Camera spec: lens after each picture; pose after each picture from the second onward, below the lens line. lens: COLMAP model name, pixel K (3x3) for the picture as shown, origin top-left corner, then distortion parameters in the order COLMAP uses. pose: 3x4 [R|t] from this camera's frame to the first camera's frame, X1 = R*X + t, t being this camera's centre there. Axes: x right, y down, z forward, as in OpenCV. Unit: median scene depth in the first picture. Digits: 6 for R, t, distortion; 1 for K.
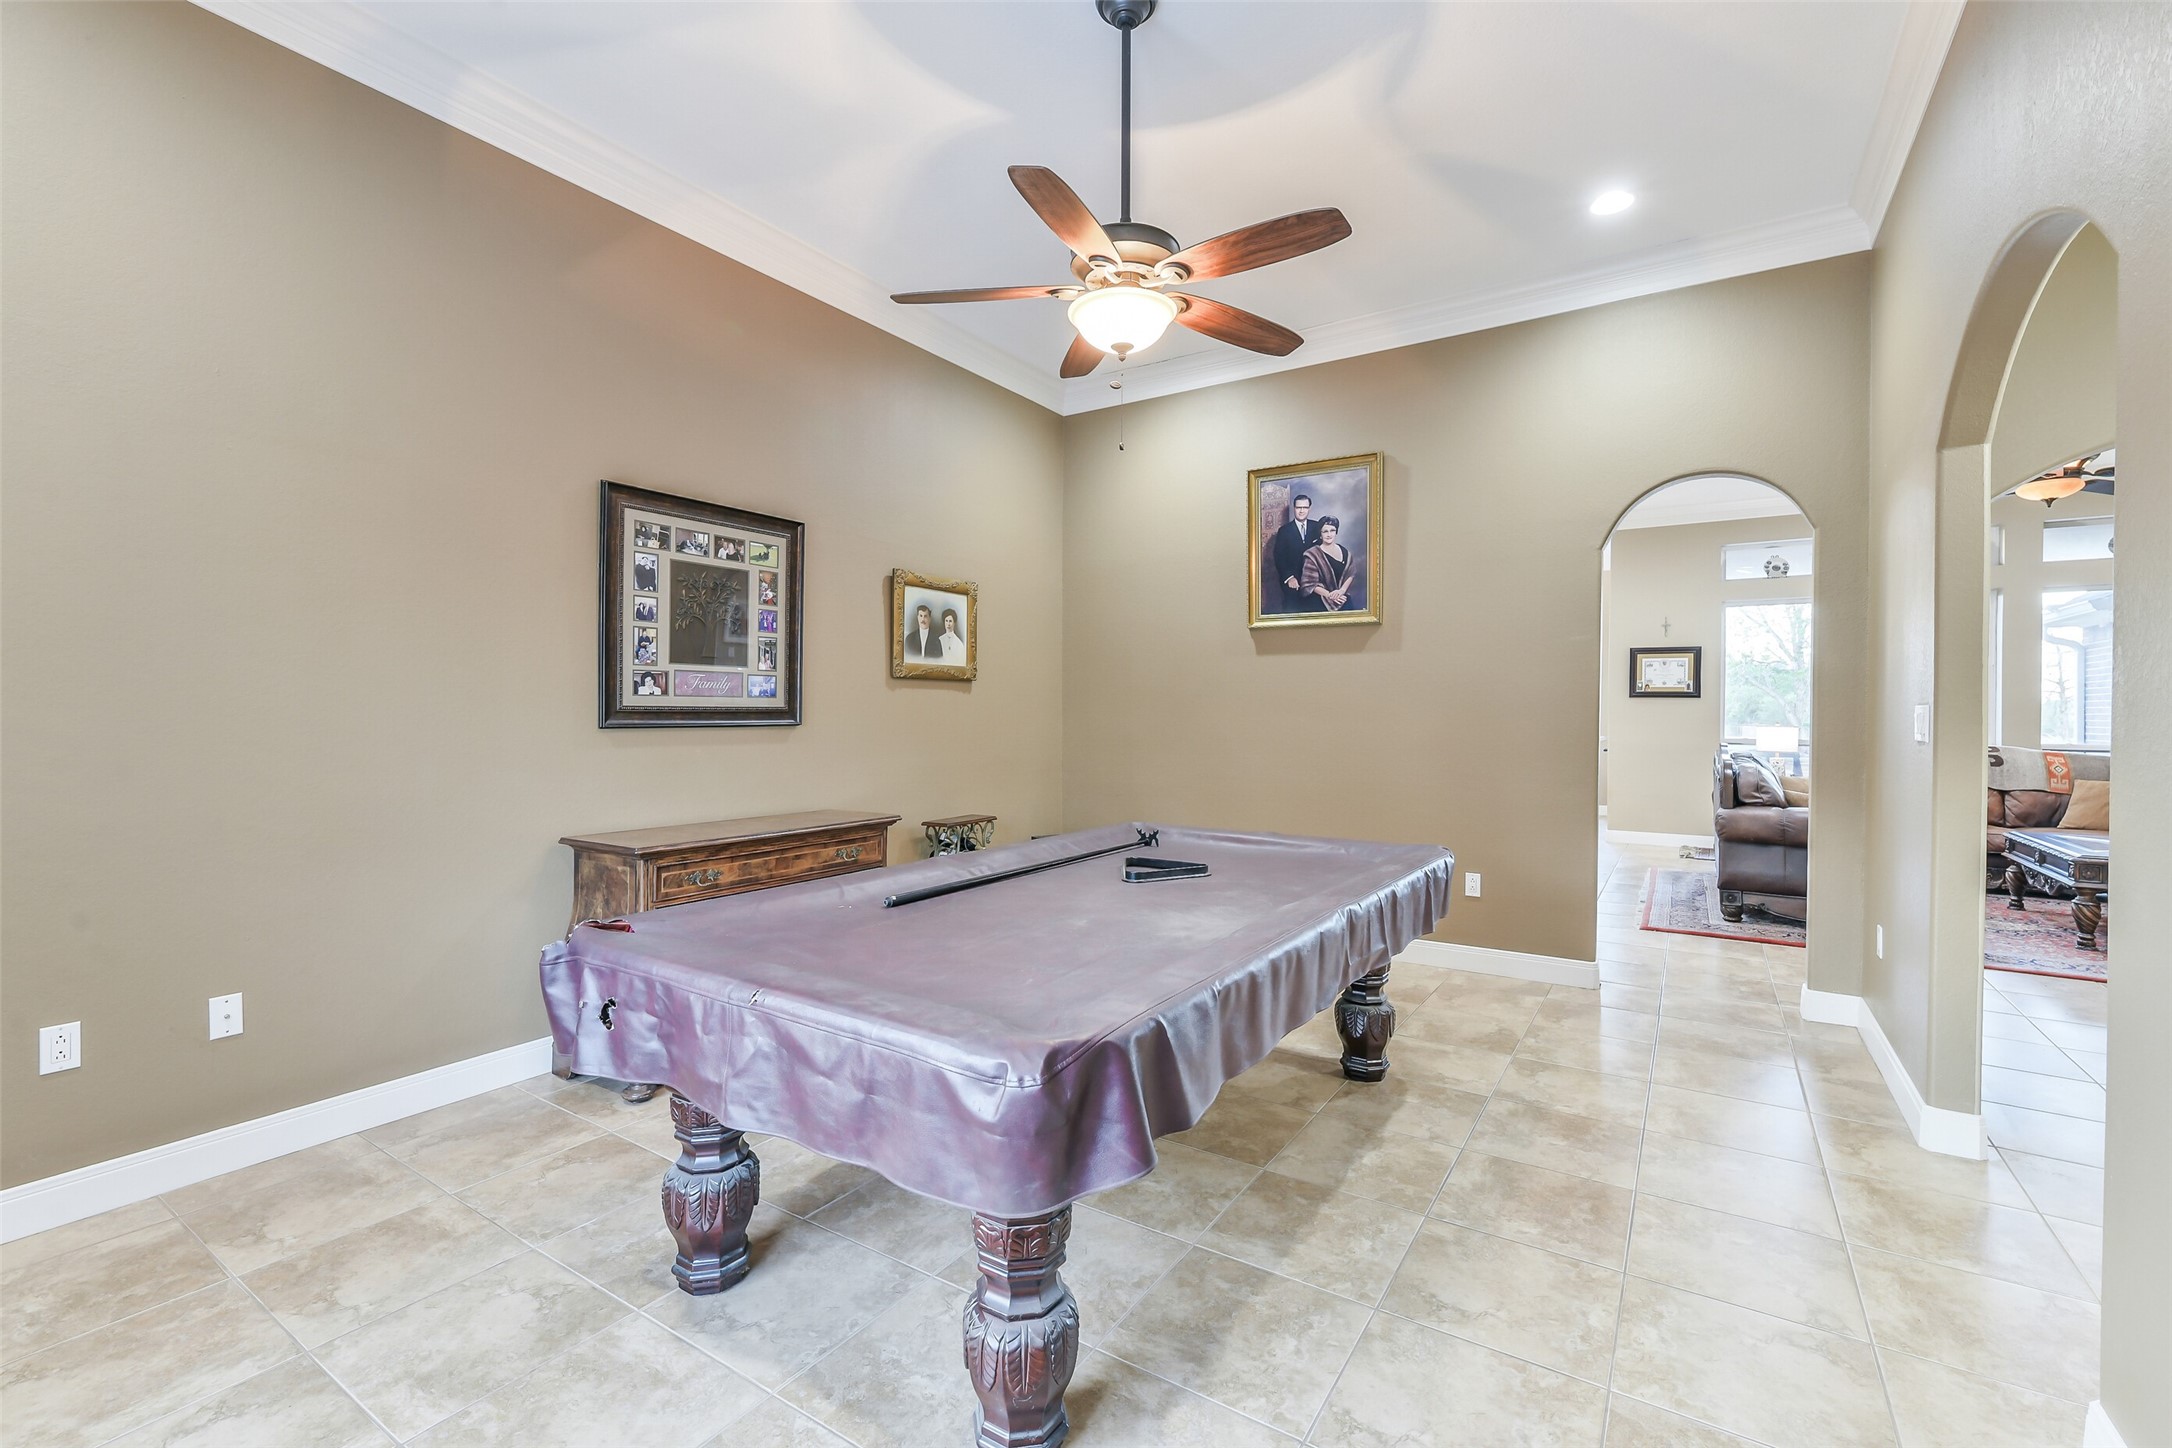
lens RADIAL K [[931.3, 0, 1084.3], [0, 931.3, 717.1], [0, 0, 1]] dist [0.001507, -0.001115]
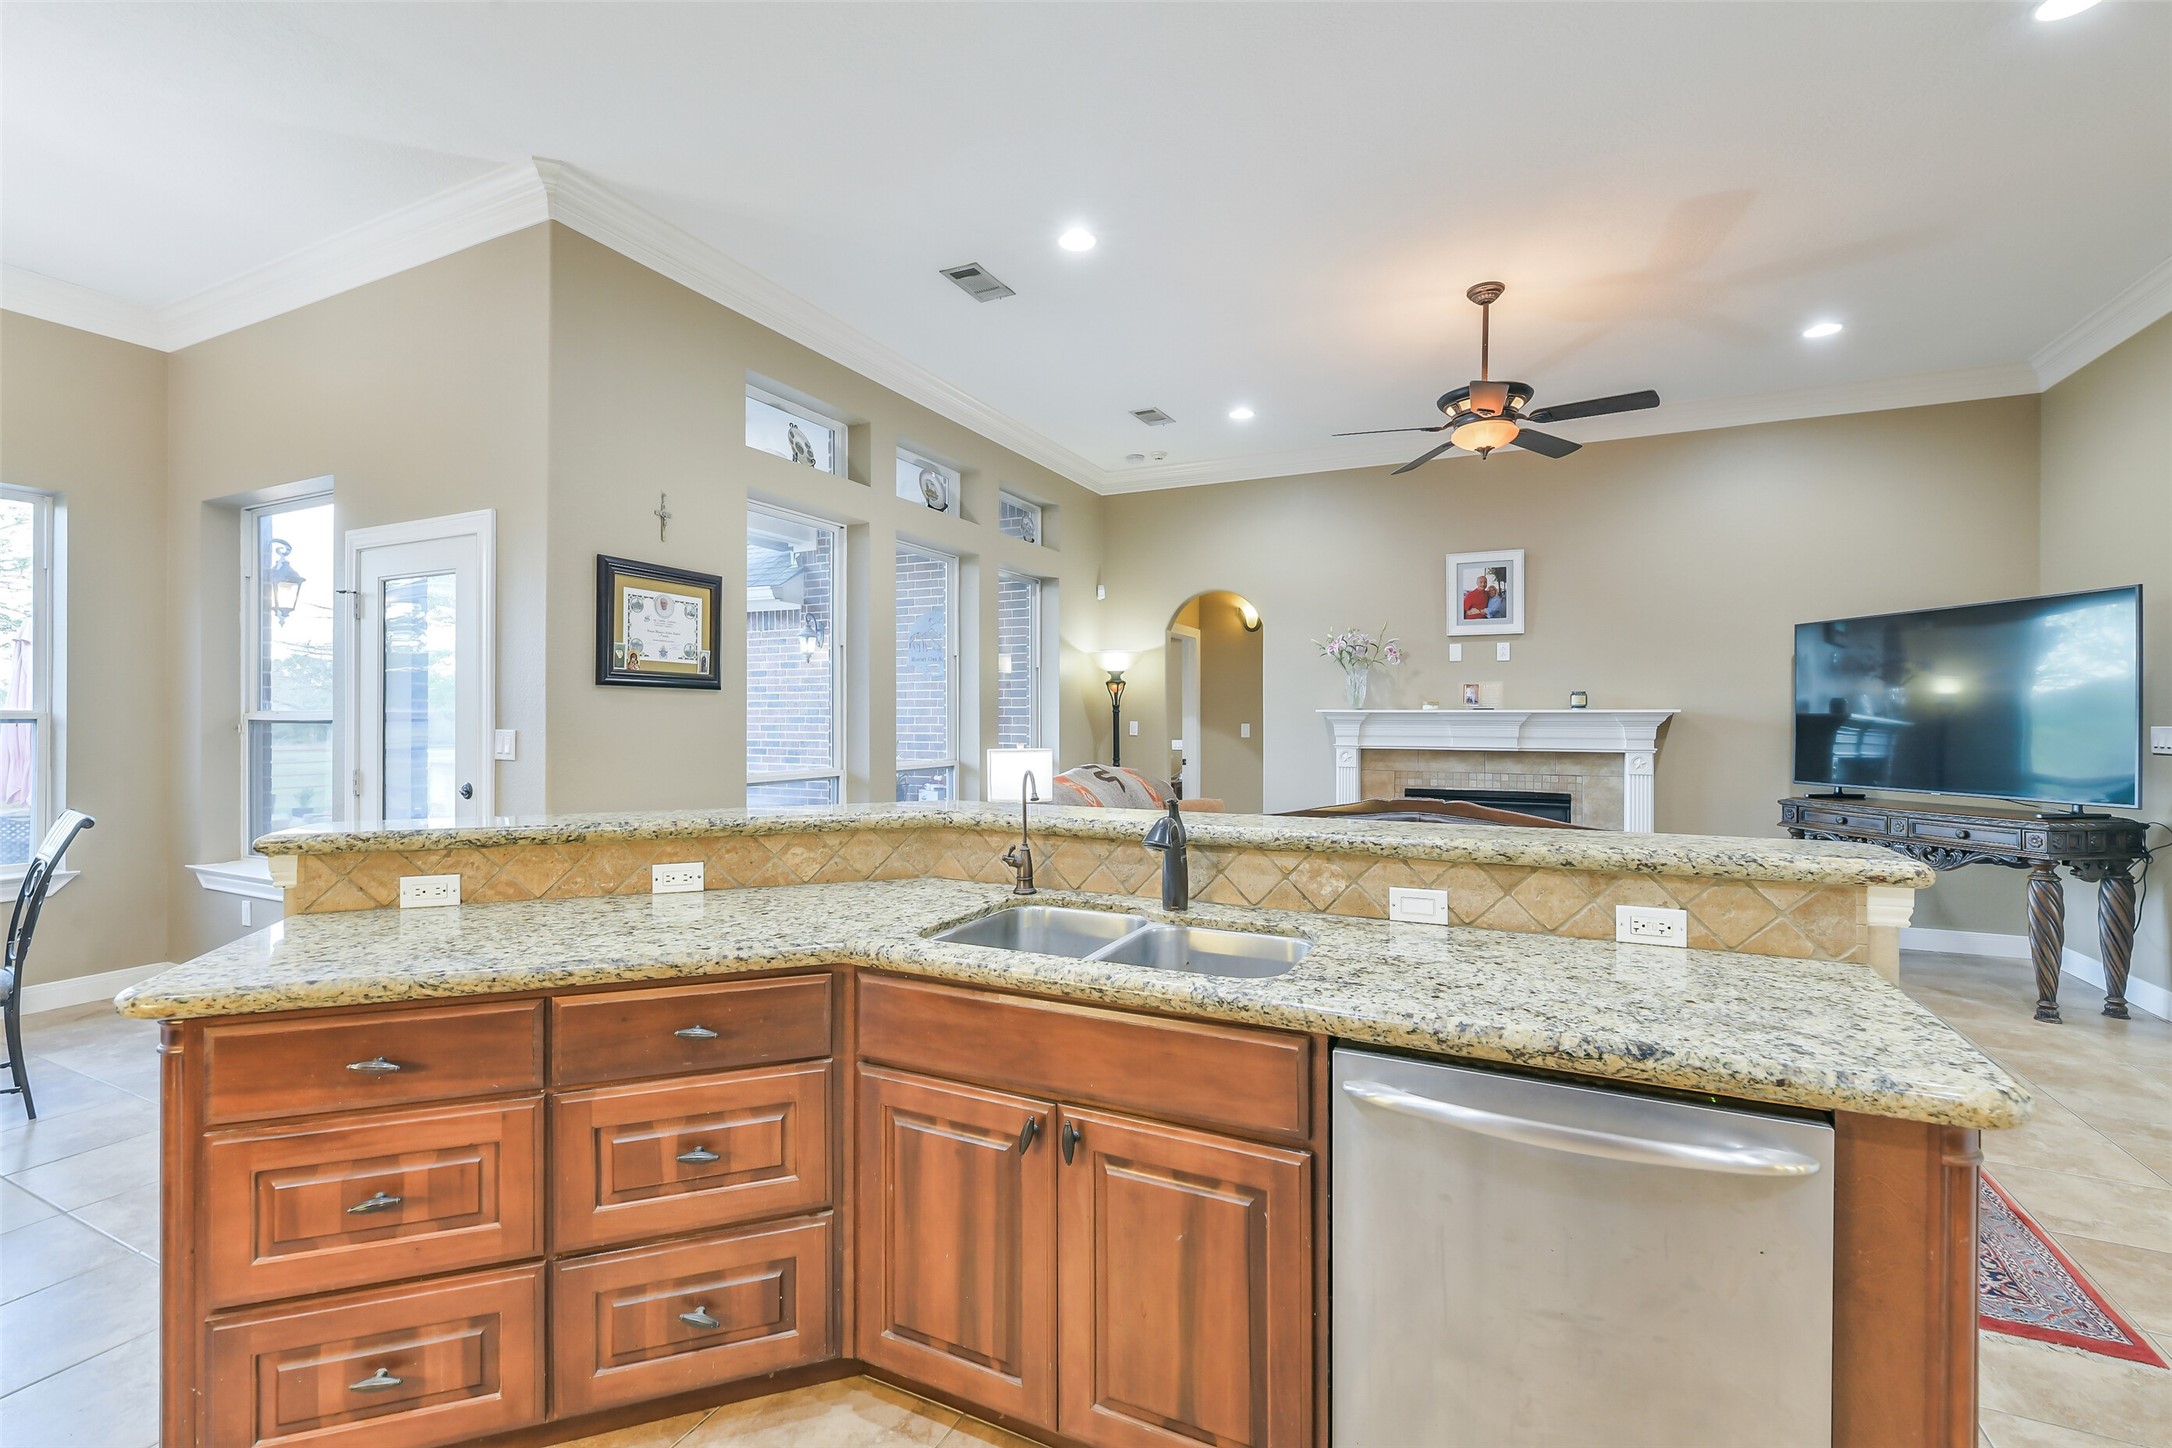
lens RADIAL K [[931.3, 0, 1088.4], [0, 931.3, 713.9], [0, 0, 1]] dist [0.001507, -0.001115]
pose [[-0.125933, -0.001685, 0.992037, 0.197783], [0.006869, 0.999973, 0.002571, -0.009431], [-0.992015, 0.007138, -0.125919, 0.909178]]
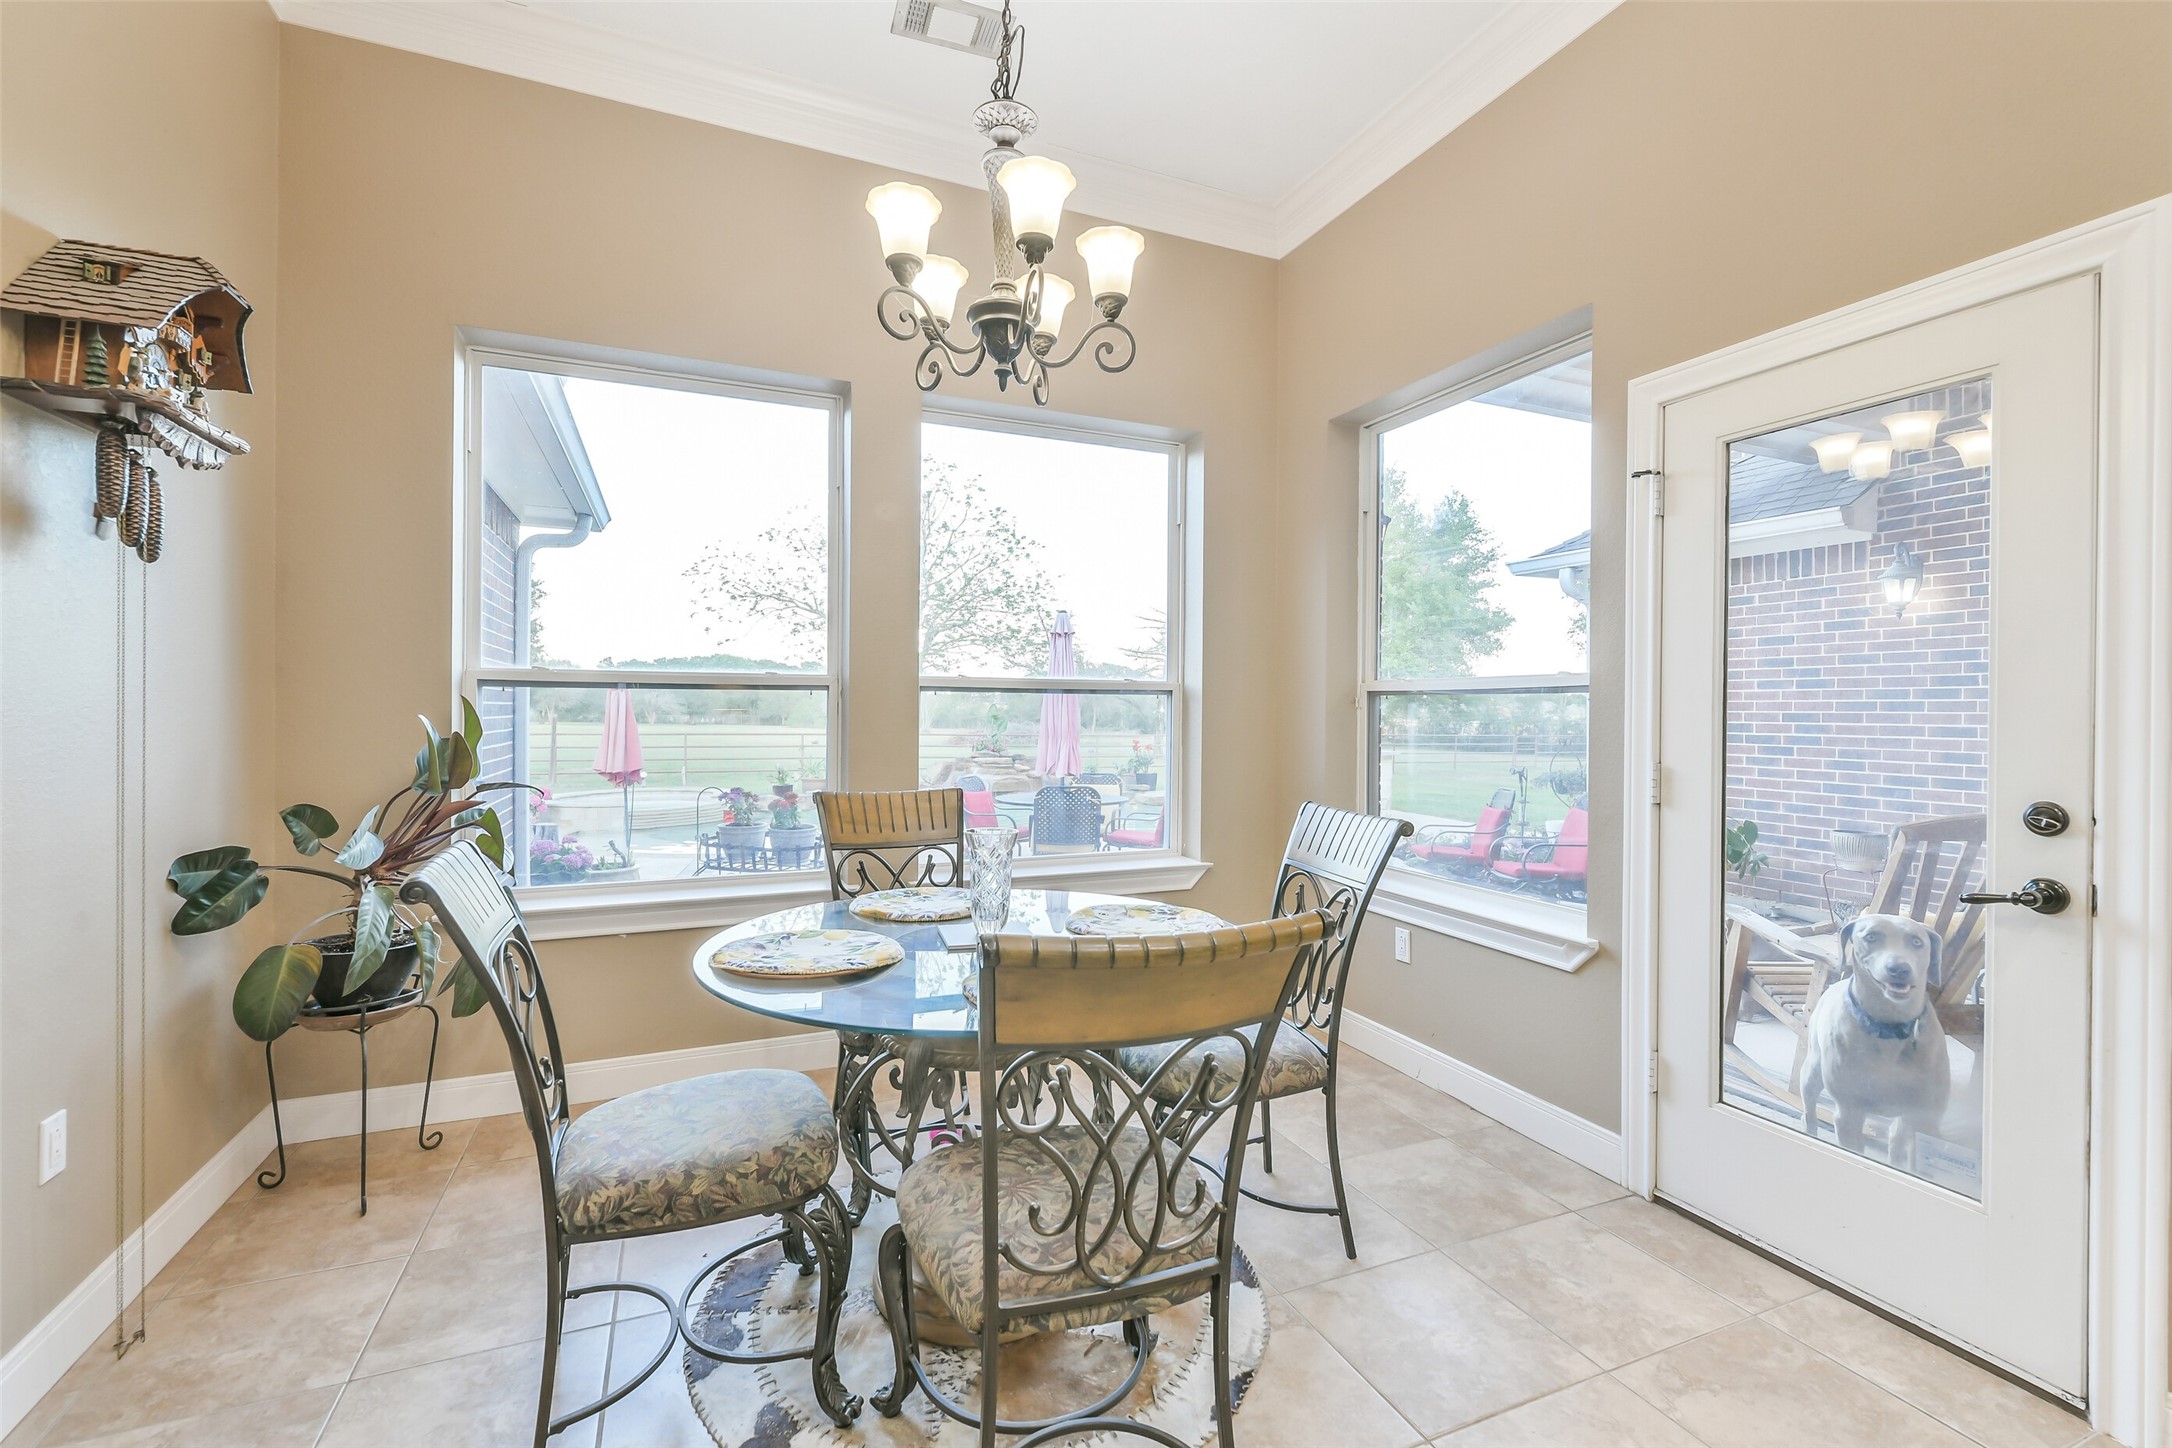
lens RADIAL K [[931.3, 0, 1080.0], [0, 931.3, 711.8], [0, 0, 1]] dist [0.001507, -0.001115]
pose [[0.563776, -0.001140, 0.825927, 0.364165], [0.001334, 0.999999, 0.000470, 0.000820], [-0.825927, 0.000836, 0.563776, 1.186343]]
